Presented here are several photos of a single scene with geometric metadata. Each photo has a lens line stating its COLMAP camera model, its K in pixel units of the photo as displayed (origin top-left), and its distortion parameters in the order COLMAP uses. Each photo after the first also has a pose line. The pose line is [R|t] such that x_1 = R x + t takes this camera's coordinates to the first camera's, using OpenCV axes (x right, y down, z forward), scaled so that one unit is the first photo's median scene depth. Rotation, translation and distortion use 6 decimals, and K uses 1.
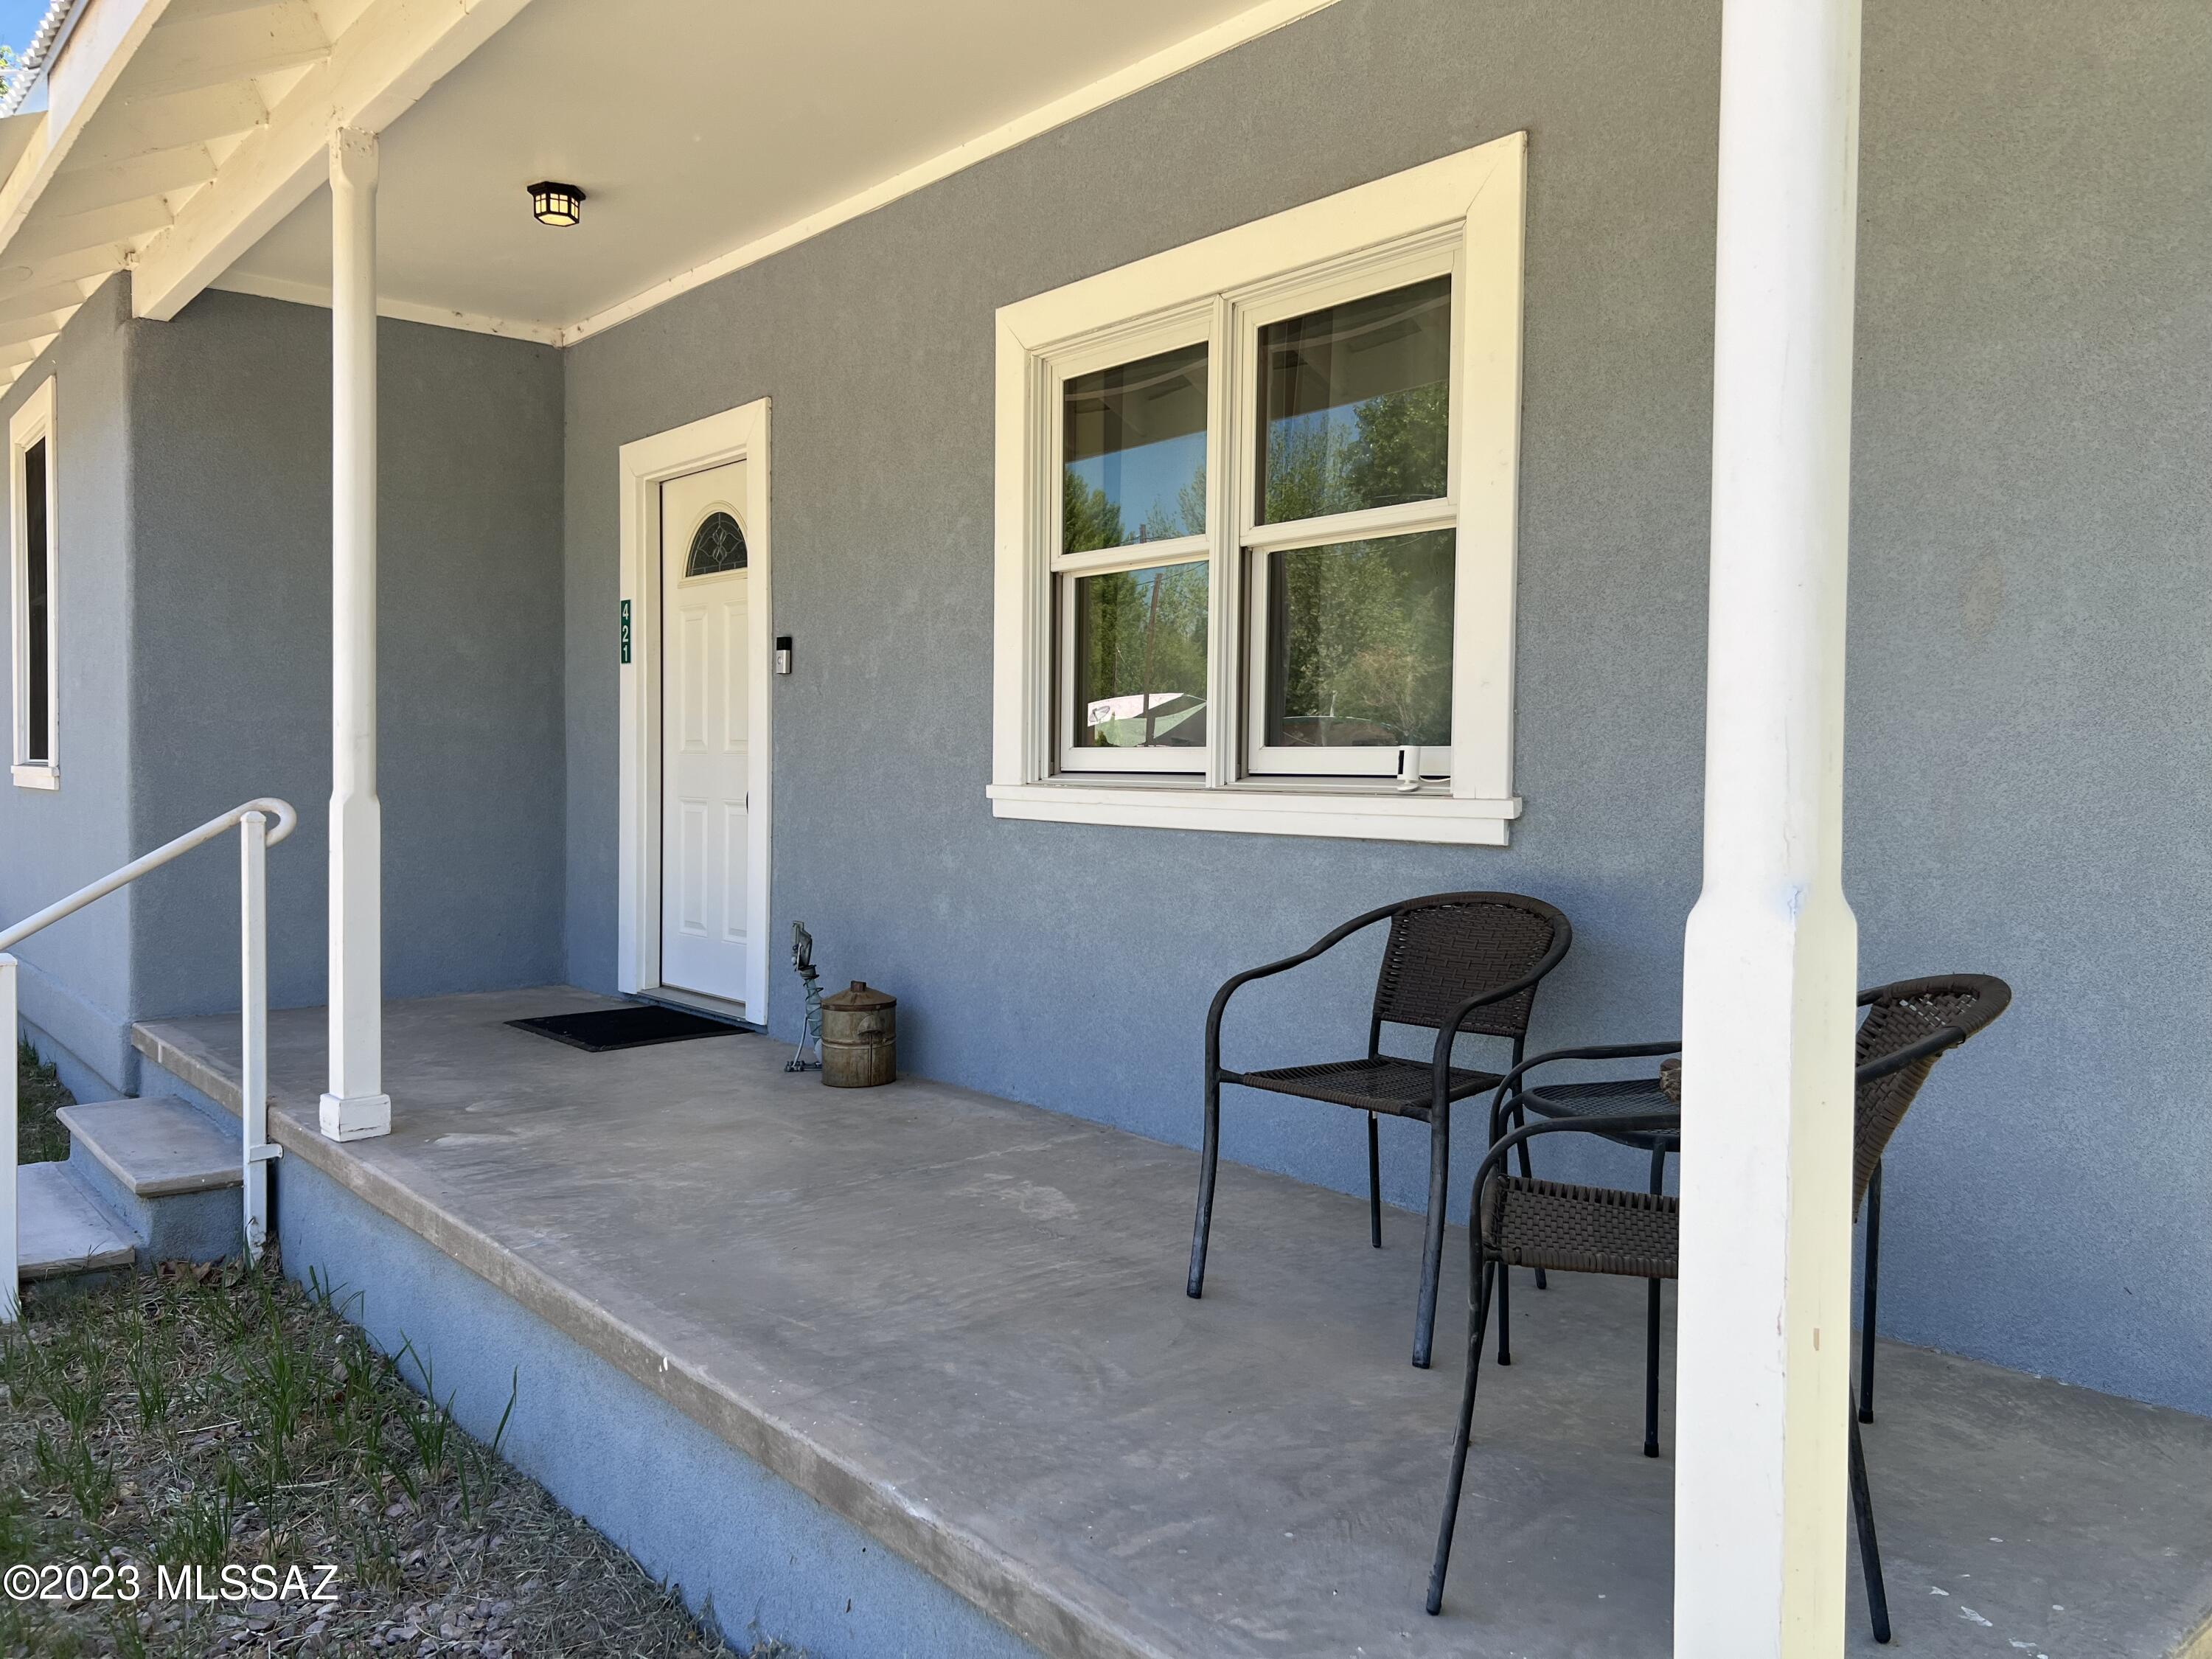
lens RADIAL K [[1670.3, 0, 1107.5], [0, 1670.3, 815.7], [0, 0, 1]] dist [0.056728, -0.062214]
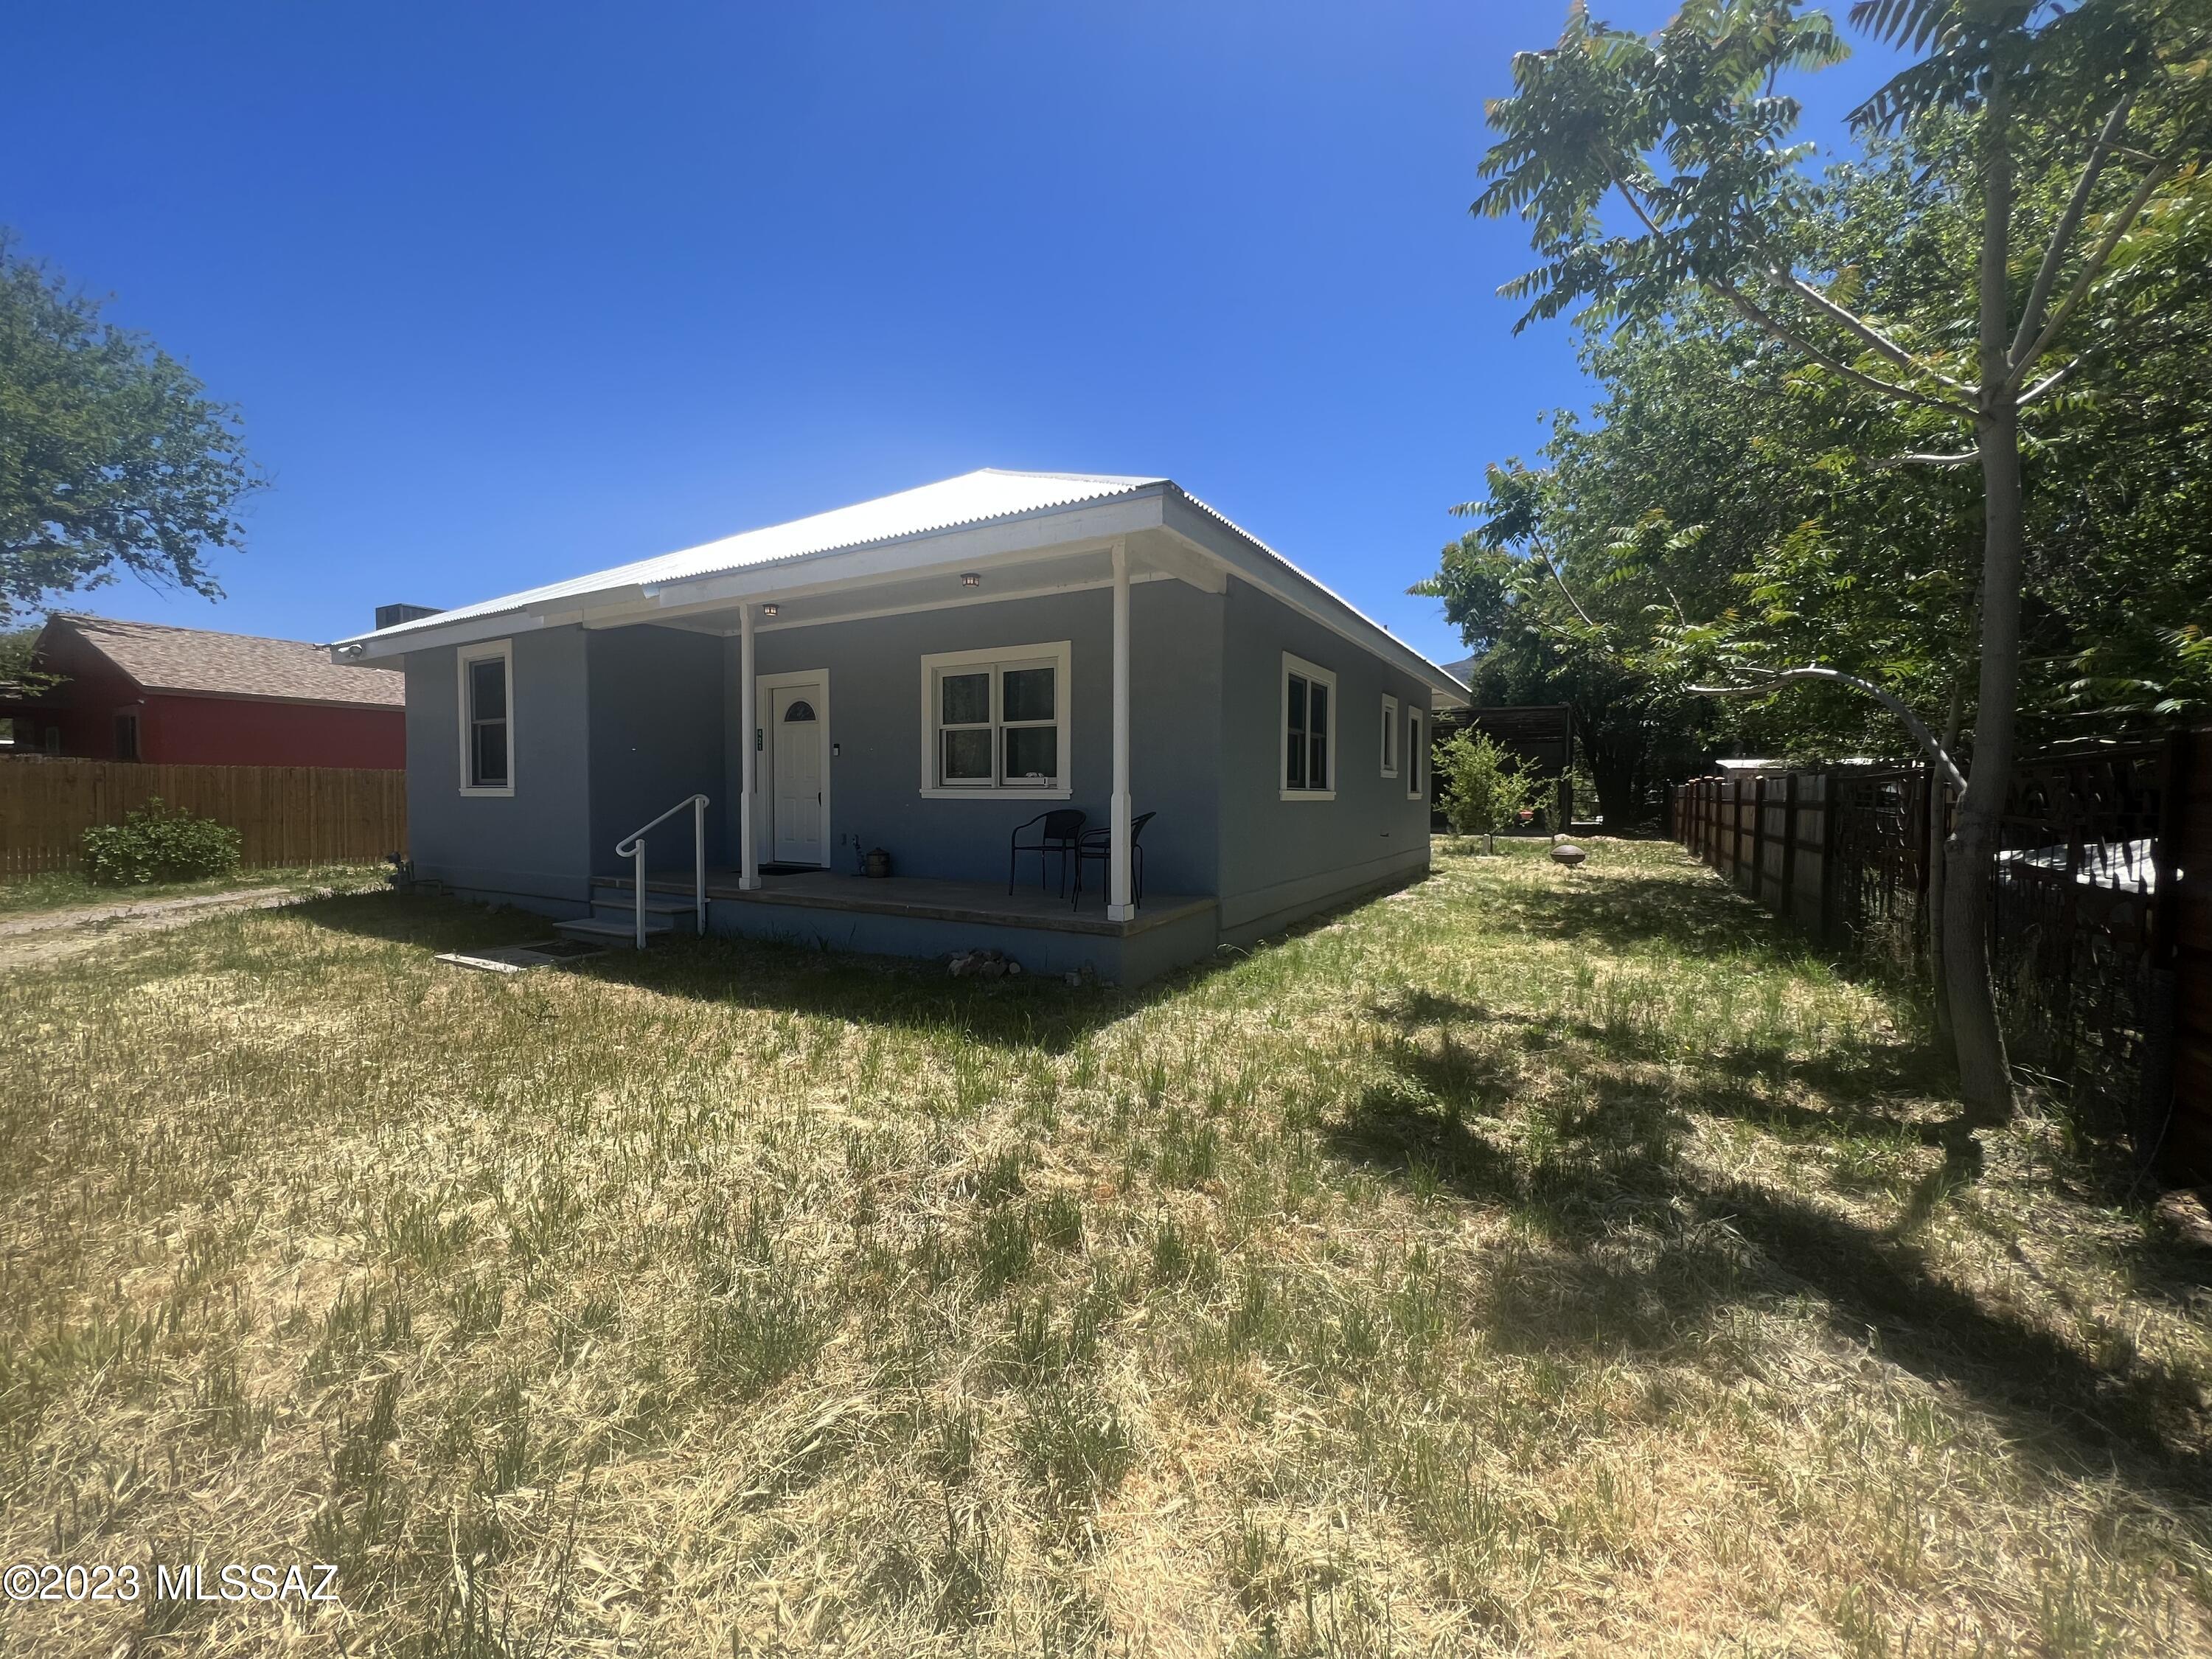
lens RADIAL K [[886.6, 0, 1112.1], [0, 886.6, 834.5], [0, 0, 1]] dist [0.000249, 0.000004]
pose [[0.939537, -0.021388, 0.341778, -0.390250], [0.016678, 0.999721, 0.016715, 0.061653], [-0.342040, -0.010005, 0.939632, -1.052130]]
